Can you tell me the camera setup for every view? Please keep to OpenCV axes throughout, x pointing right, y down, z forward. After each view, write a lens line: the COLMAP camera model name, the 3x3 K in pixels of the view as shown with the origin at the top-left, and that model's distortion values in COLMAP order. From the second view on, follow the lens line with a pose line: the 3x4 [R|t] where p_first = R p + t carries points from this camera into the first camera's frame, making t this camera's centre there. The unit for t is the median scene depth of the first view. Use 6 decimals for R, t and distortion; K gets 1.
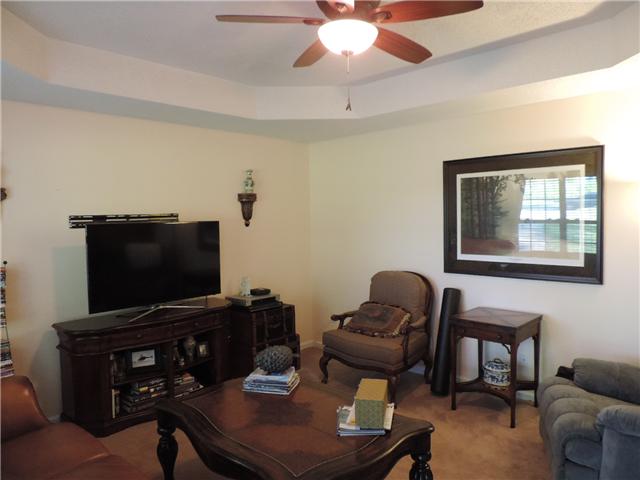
lens RADIAL K [[458.9, 0, 322.1], [0, 458.9, 242.1], [0, 0, 1]] dist [-0.022961, 0.003750]
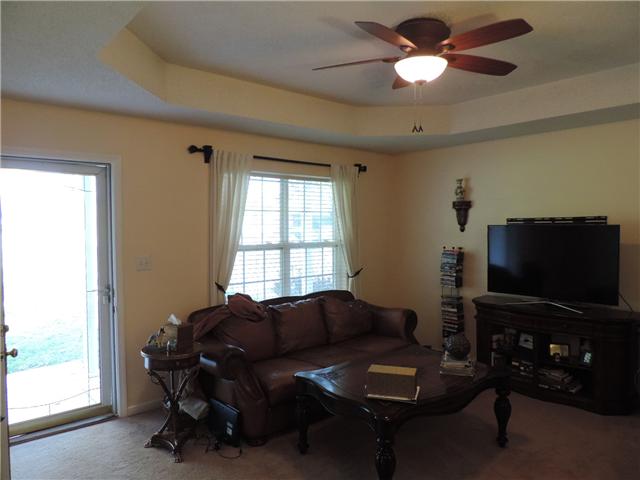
lens RADIAL K [[458.9, 0, 322.1], [0, 458.9, 242.1], [0, 0, 1]] dist [-0.022961, 0.003750]
pose [[-0.093372, 0.055590, -0.994078, 0.810142], [-0.043969, 0.997236, 0.059896, -0.044373], [0.994660, 0.049301, -0.090669, 0.576660]]
